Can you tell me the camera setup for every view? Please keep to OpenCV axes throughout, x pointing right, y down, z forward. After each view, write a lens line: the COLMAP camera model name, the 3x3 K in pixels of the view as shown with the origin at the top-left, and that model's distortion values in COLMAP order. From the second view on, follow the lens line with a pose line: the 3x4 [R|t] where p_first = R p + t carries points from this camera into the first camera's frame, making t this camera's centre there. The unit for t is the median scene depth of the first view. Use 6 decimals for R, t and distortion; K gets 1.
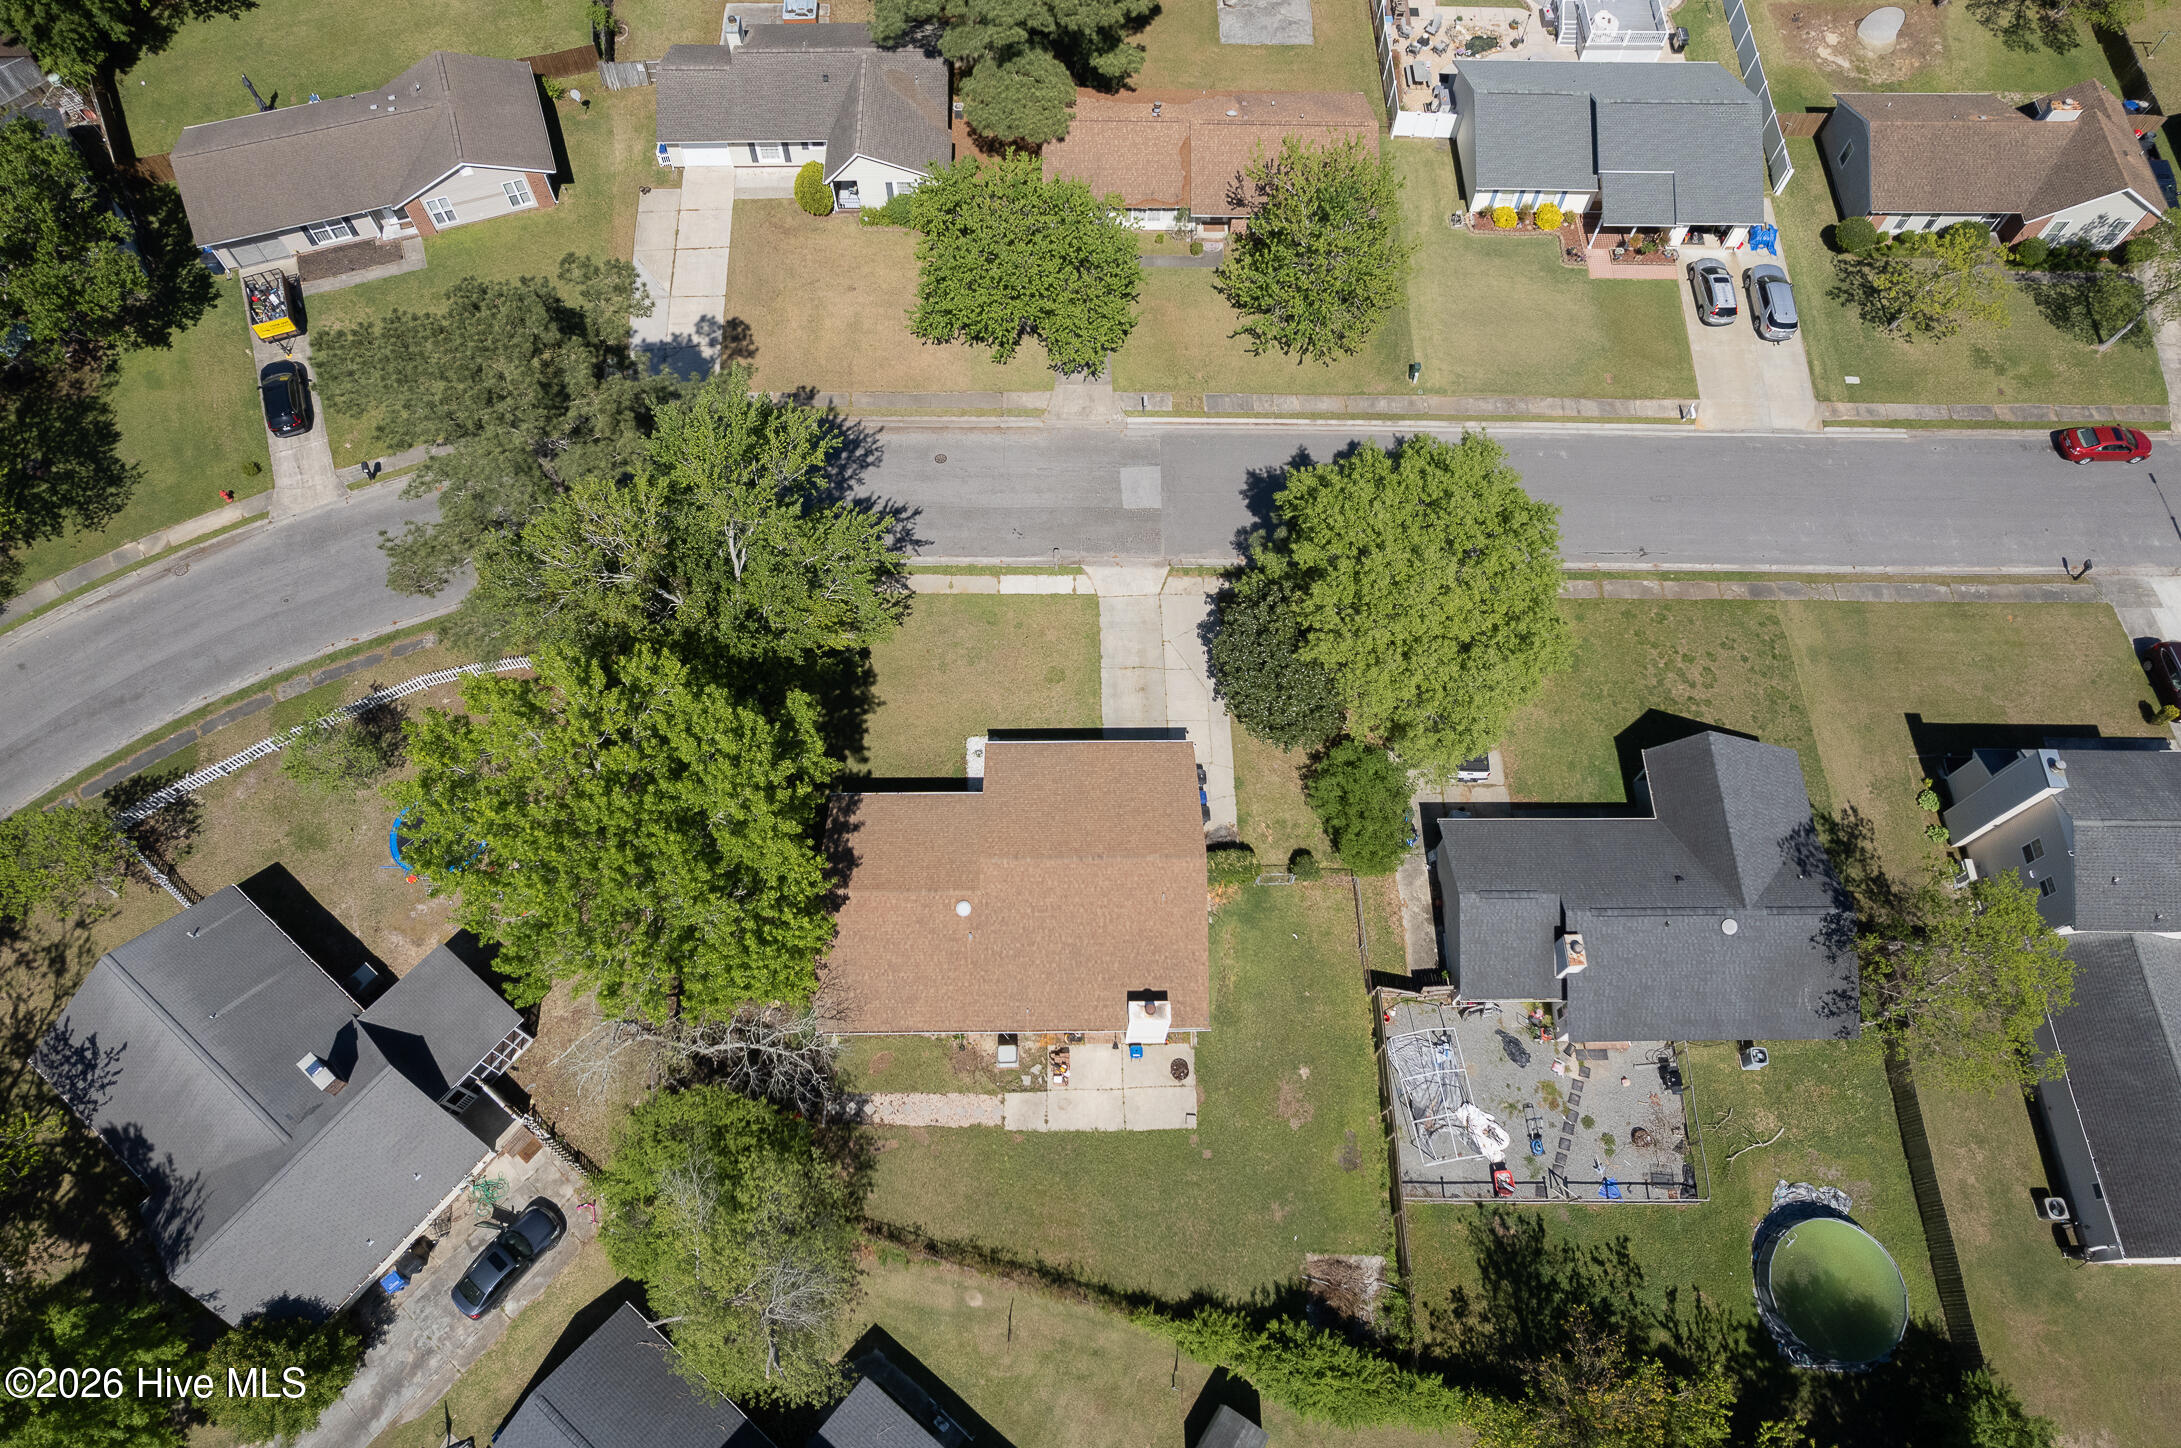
lens RADIAL K [[1384.8, 0, 1093.3], [0, 1384.8, 736.0], [0, 0, 1]] dist [-0.077854, 0.087399]
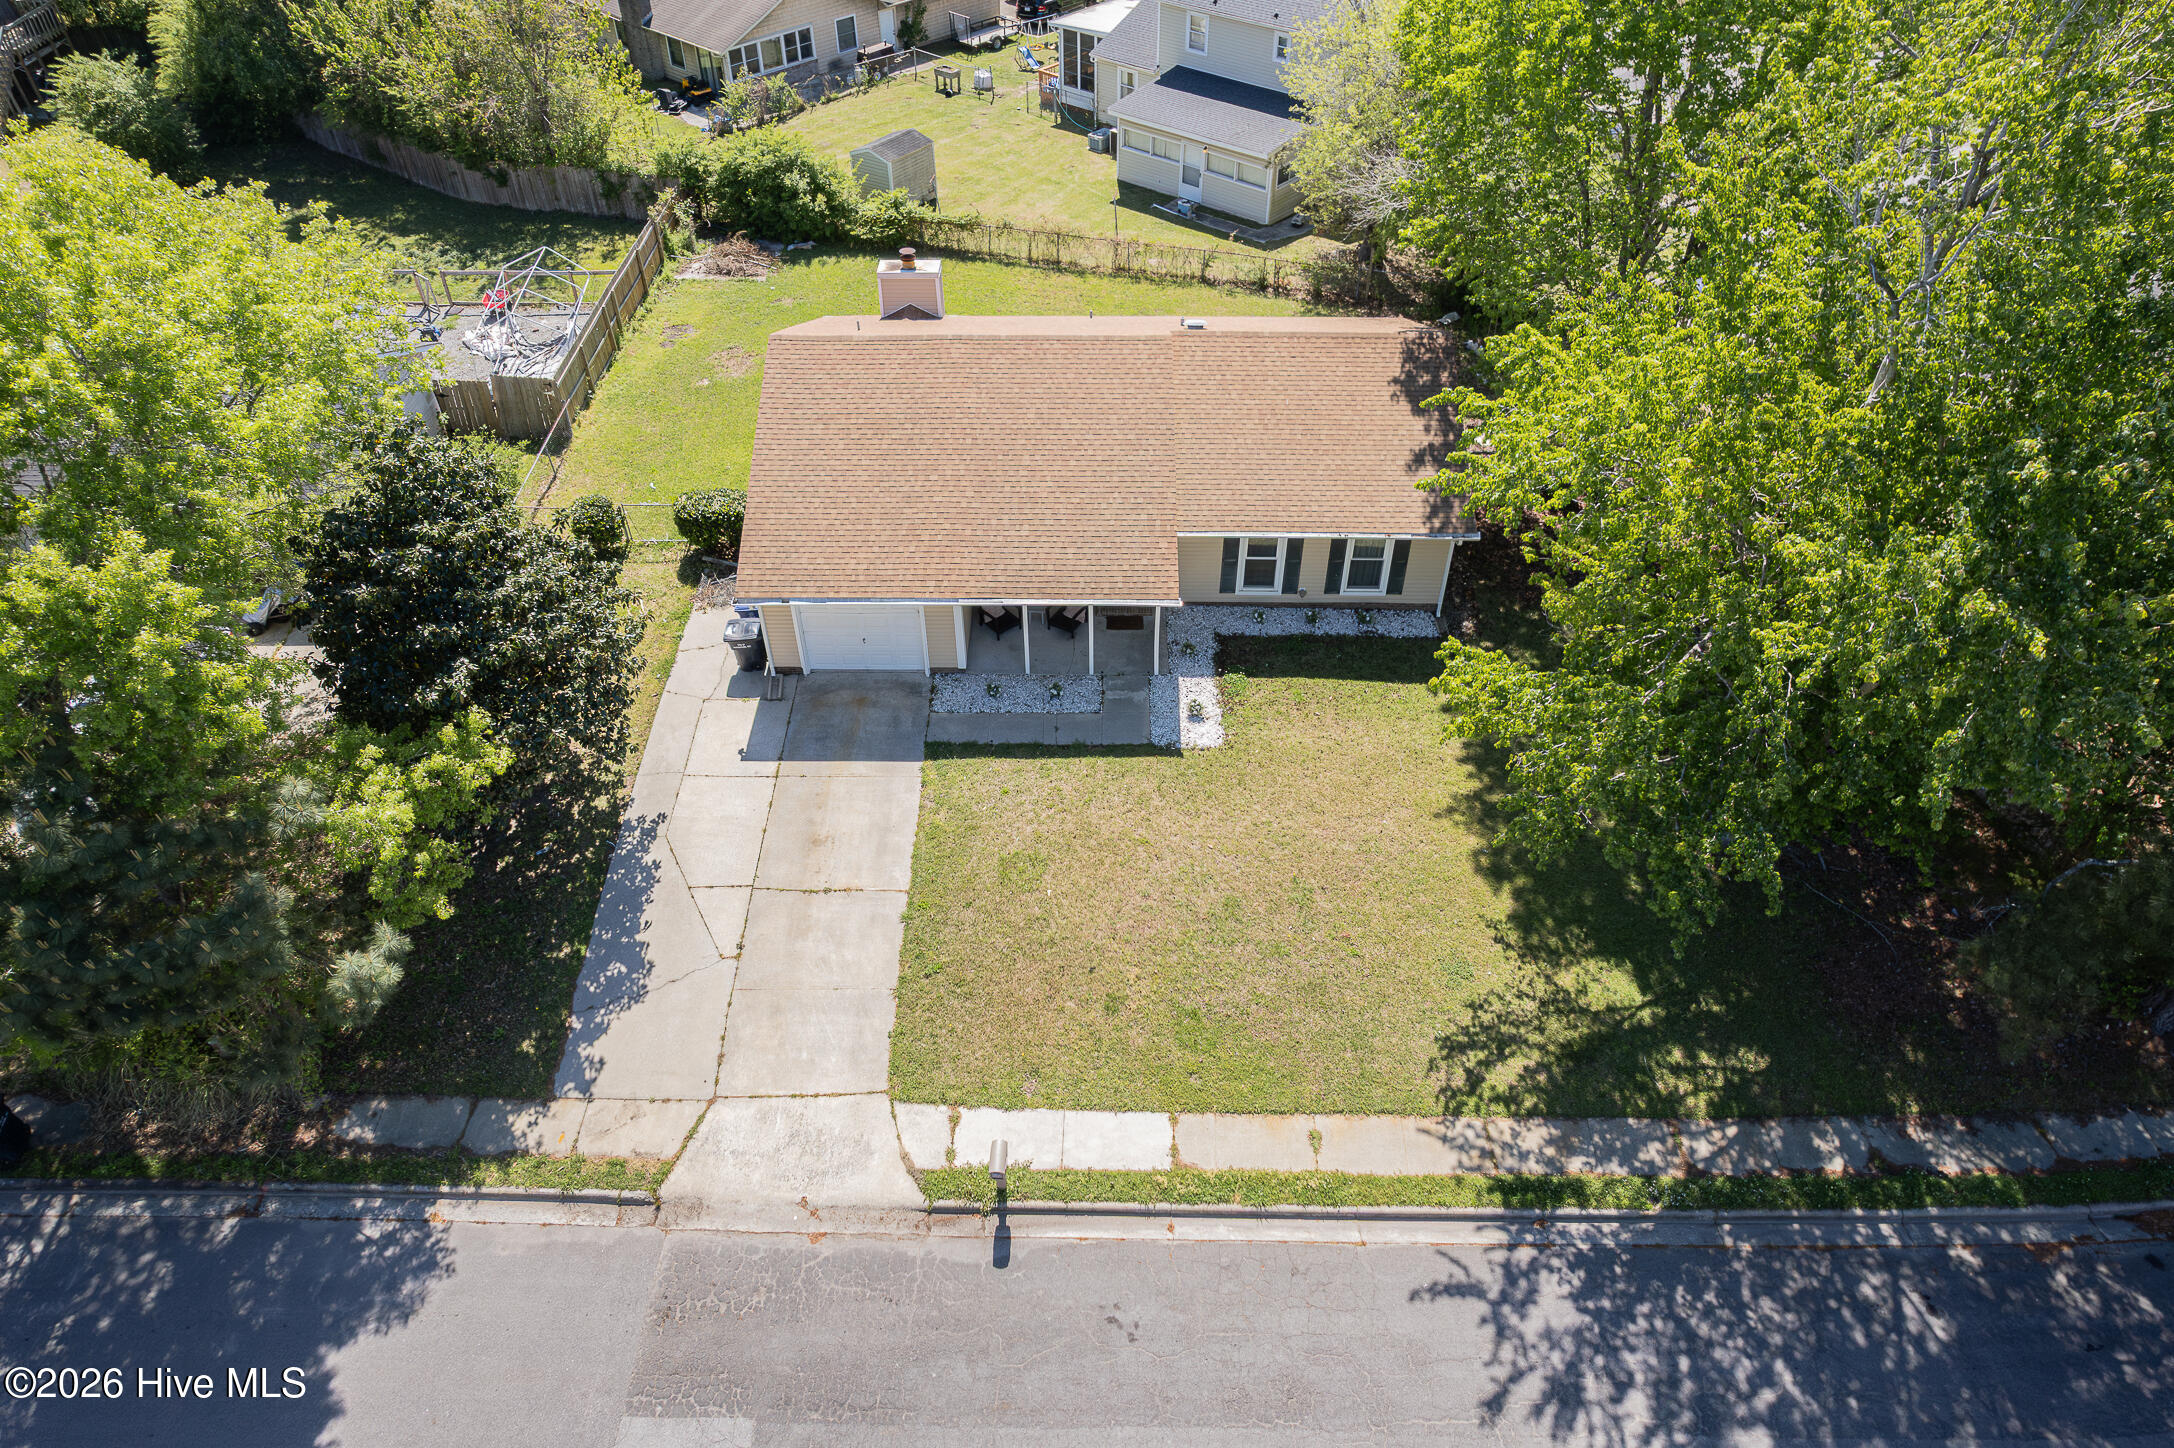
lens RADIAL K [[1380.3, 0, 1089.8], [0, 1380.3, 736.0], [0, 0, 1]] dist [-0.077854, 0.087399]
pose [[-0.999542, -0.027547, 0.012512, -0.048221], [0.020311, -0.304416, 0.952323, -0.394204], [-0.022425, 0.952141, 0.304836, 0.794432]]
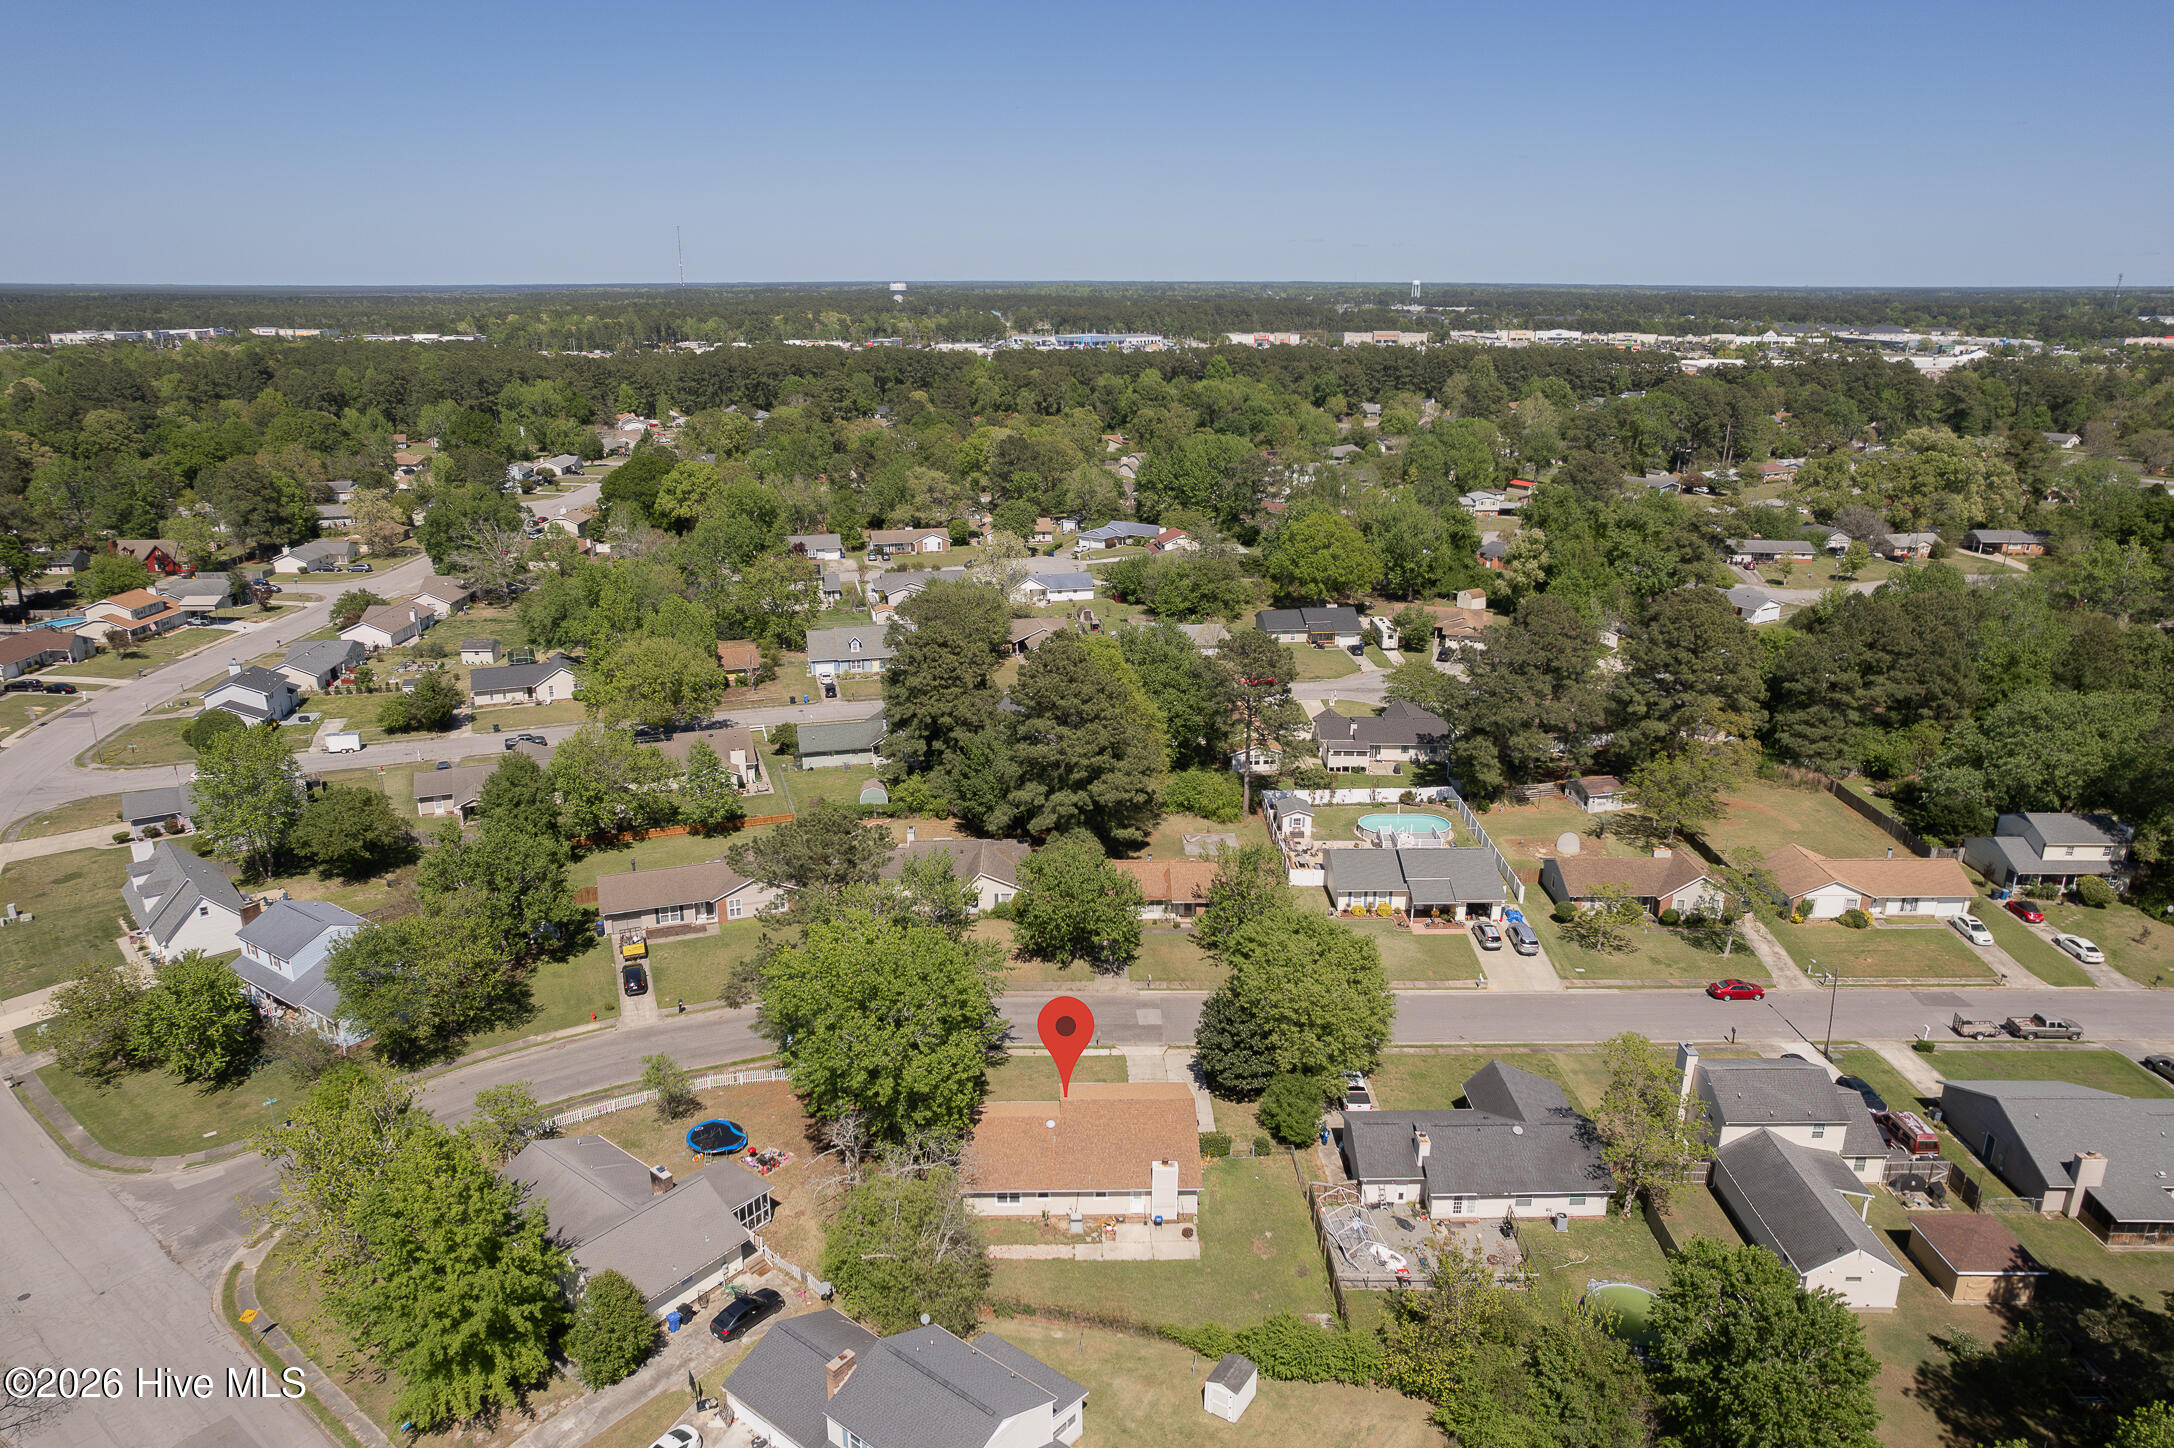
lens RADIAL K [[1422.1, 0, 1097.0], [0, 1422.1, 730.8], [0, 0, 1]] dist [-0.073729, 0.082211]
pose [[0.999844, -0.016988, 0.004883, -0.030685], [0.015168, 0.682747, -0.730497, 0.840697], [0.009076, 0.730457, 0.682898, -0.409680]]
